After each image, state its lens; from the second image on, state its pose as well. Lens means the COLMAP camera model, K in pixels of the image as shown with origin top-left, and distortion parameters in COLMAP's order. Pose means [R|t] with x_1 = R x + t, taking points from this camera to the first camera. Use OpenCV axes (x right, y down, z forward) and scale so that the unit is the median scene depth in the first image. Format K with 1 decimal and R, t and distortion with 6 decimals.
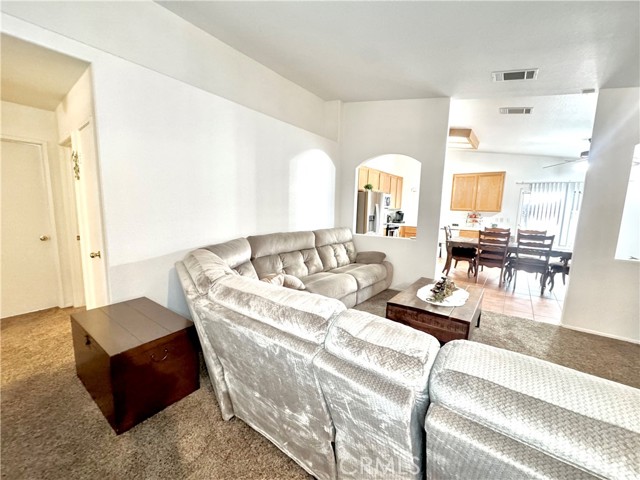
lens RADIAL K [[255.3, 0, 320.8], [0, 255.3, 240.5], [0, 0, 1]] dist [-0.007638, 0.000329]
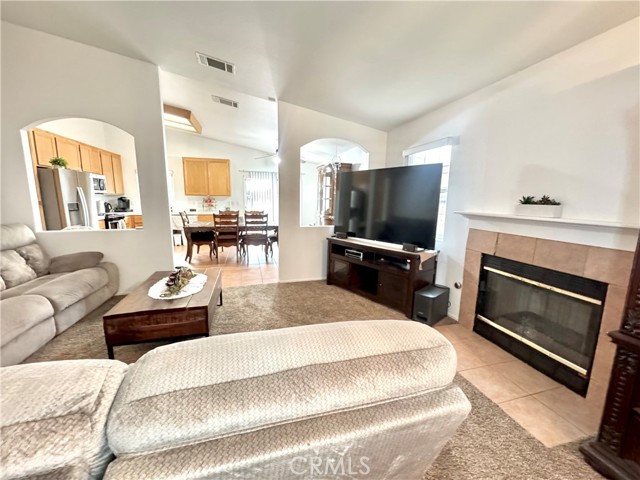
lens RADIAL K [[255.3, 0, 322.0], [0, 255.3, 240.1], [0, 0, 1]] dist [-0.007638, 0.000329]
pose [[0.593224, -0.147599, 0.791391, 0.051593], [0.106032, 0.988810, 0.104938, 0.005568], [-0.798024, 0.021661, 0.602236, 0.019586]]
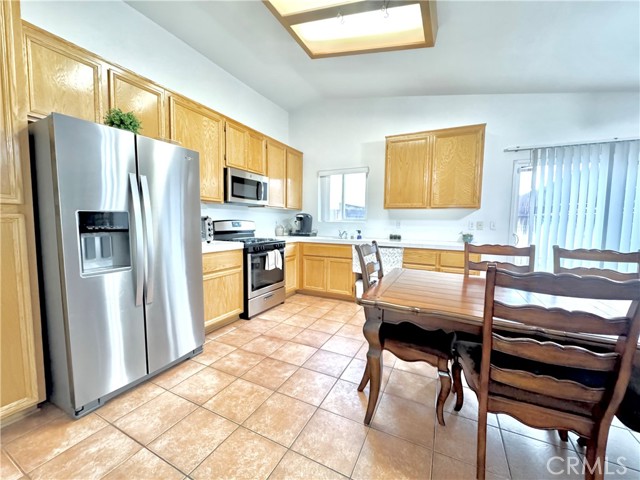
lens RADIAL K [[255.3, 0, 319.6], [0, 255.3, 238.6], [0, 0, 1]] dist [-0.007638, 0.000329]
pose [[0.982963, -0.024164, 0.182208, 0.520650], [0.034839, 0.997844, -0.055615, -0.064025], [-0.180471, 0.061015, 0.981686, 0.954193]]
